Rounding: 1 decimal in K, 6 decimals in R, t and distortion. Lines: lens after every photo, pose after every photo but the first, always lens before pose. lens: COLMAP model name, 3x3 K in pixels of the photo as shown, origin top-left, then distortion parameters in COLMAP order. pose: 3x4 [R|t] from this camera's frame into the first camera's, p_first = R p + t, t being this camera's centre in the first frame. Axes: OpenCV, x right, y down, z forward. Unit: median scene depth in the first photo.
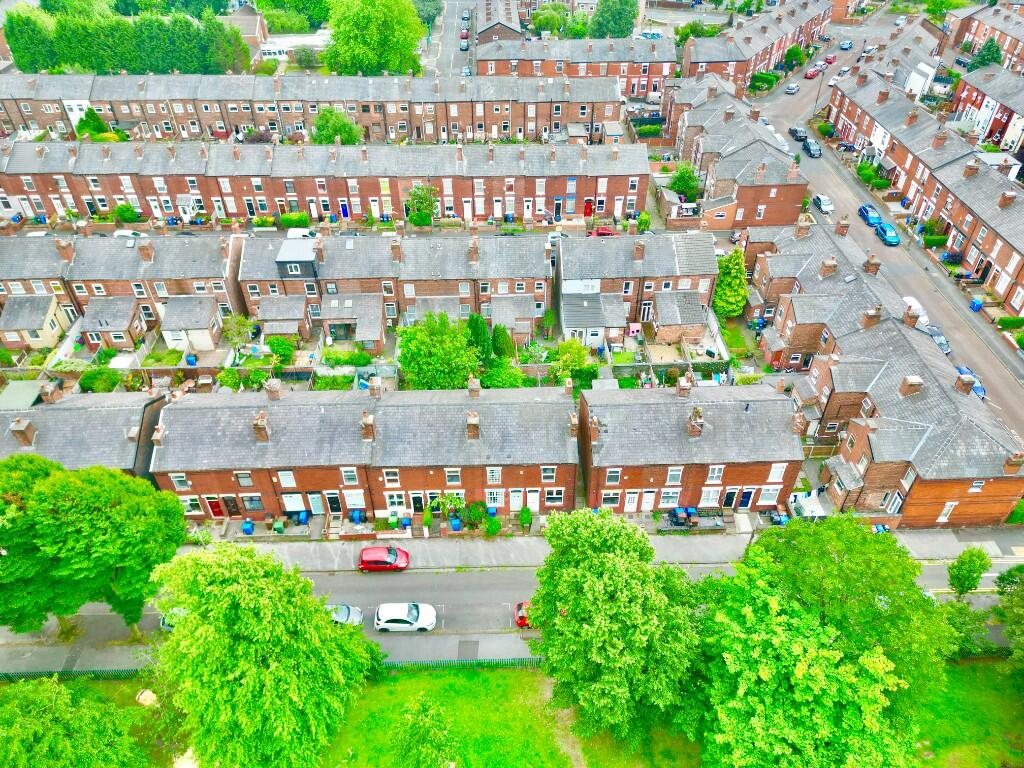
lens RADIAL K [[723.7, 0, 514.6], [0, 723.7, 380.5], [0, 0, 1]] dist [0.031247, -0.019470]
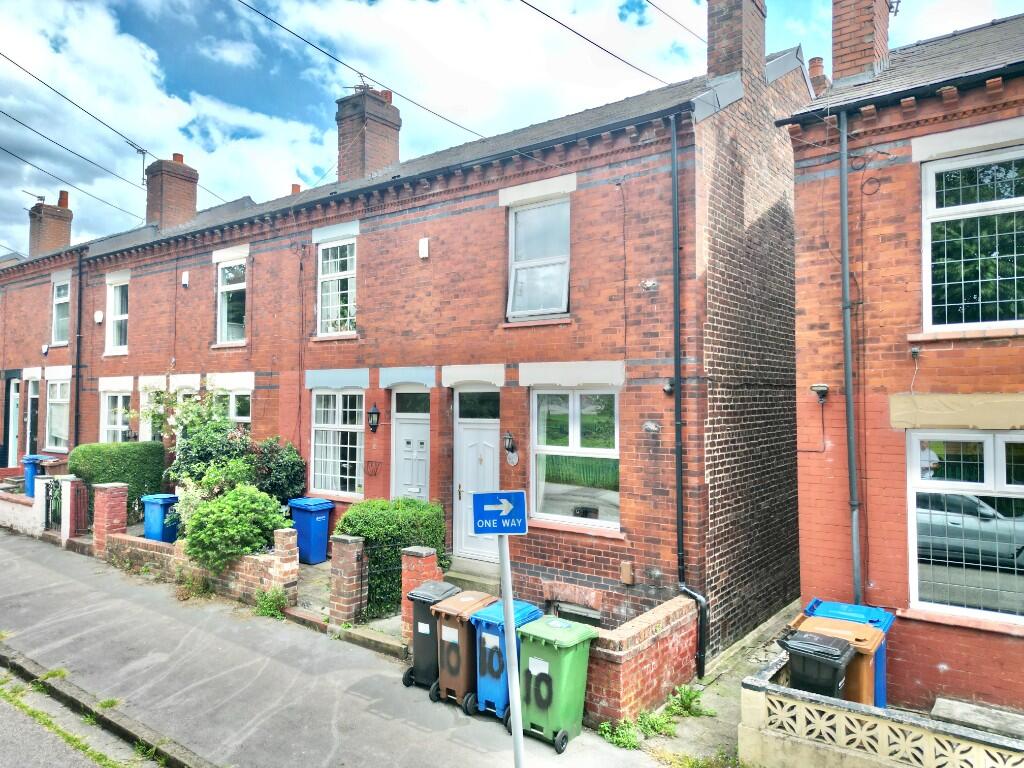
lens RADIAL K [[723.7, 0, 511.0], [0, 723.7, 381.0], [0, 0, 1]] dist [0.031247, -0.019470]
pose [[0.778155, -0.009359, -0.628002, 0.147414], [-0.405167, 0.756537, -0.513315, 0.239758], [0.479911, 0.653884, 0.584911, 0.888373]]
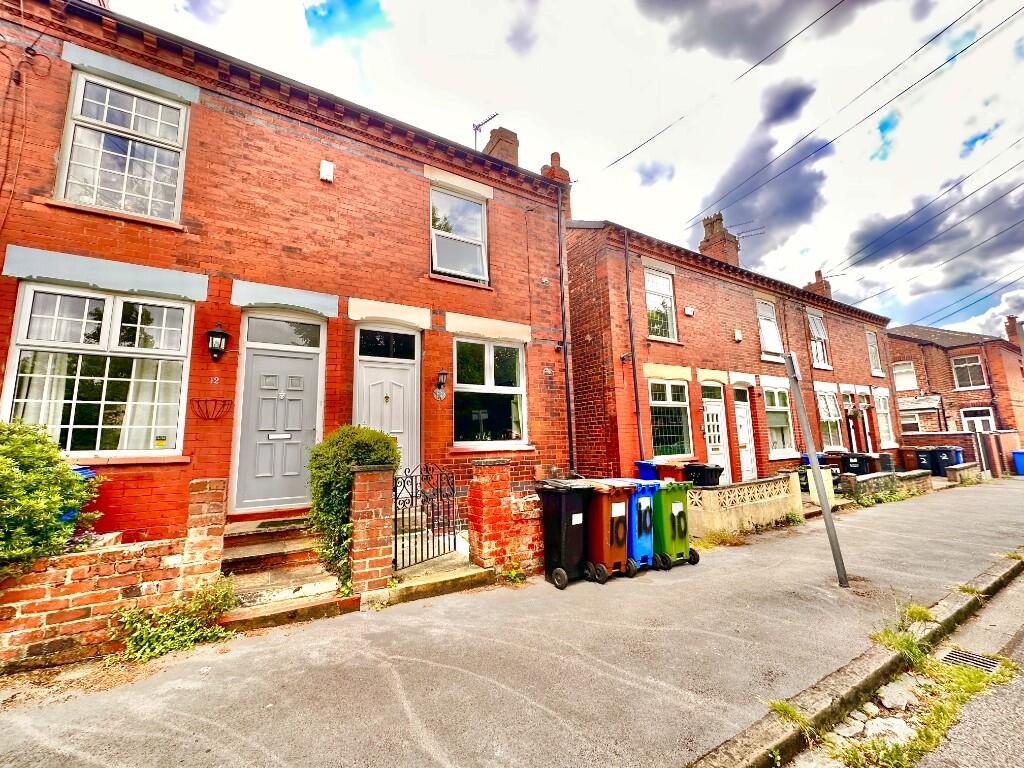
lens RADIAL K [[412.4, 0, 513.2], [0, 412.4, 382.1], [0, 0, 1]] dist [-0.001343, -0.000718]
pose [[0.867865, 0.055713, 0.493666, 0.001358], [0.334929, 0.668301, -0.664226, 0.241860], [-0.366923, 0.741802, 0.561335, 0.931355]]
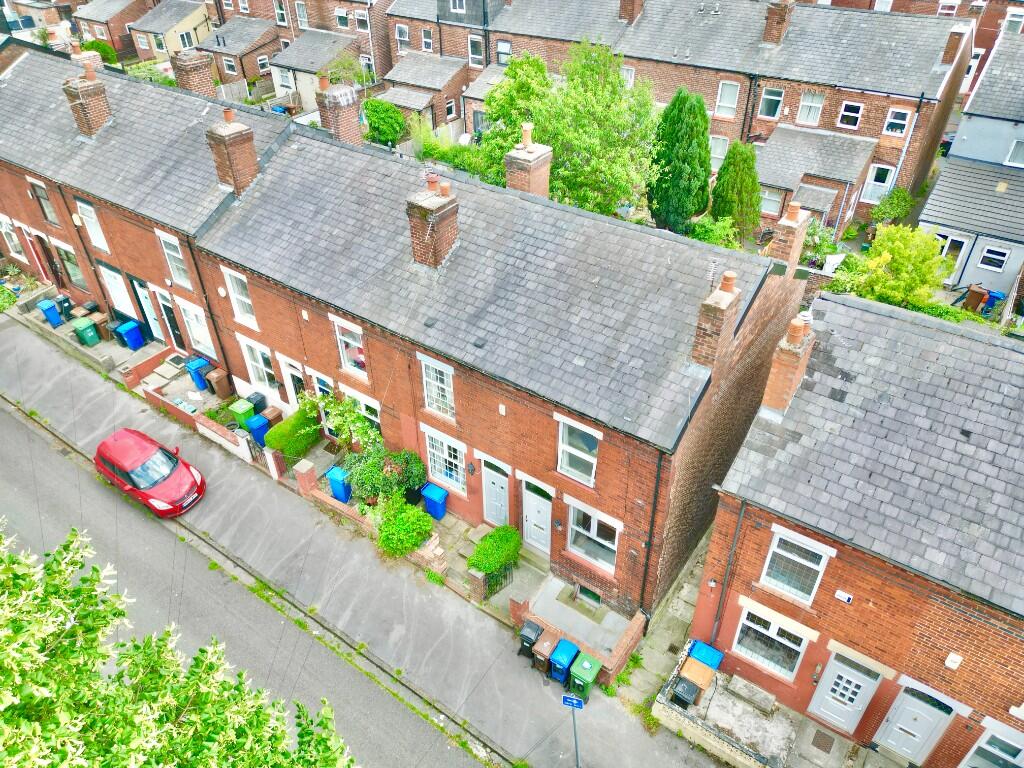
lens RADIAL K [[723.7, 0, 505.0], [0, 723.7, 385.3], [0, 0, 1]] dist [0.031247, -0.019470]
pose [[0.793839, 0.364211, -0.487002, 0.153852], [-0.377848, 0.922883, 0.074278, 0.090411], [0.476499, 0.125048, 0.870237, 0.700670]]
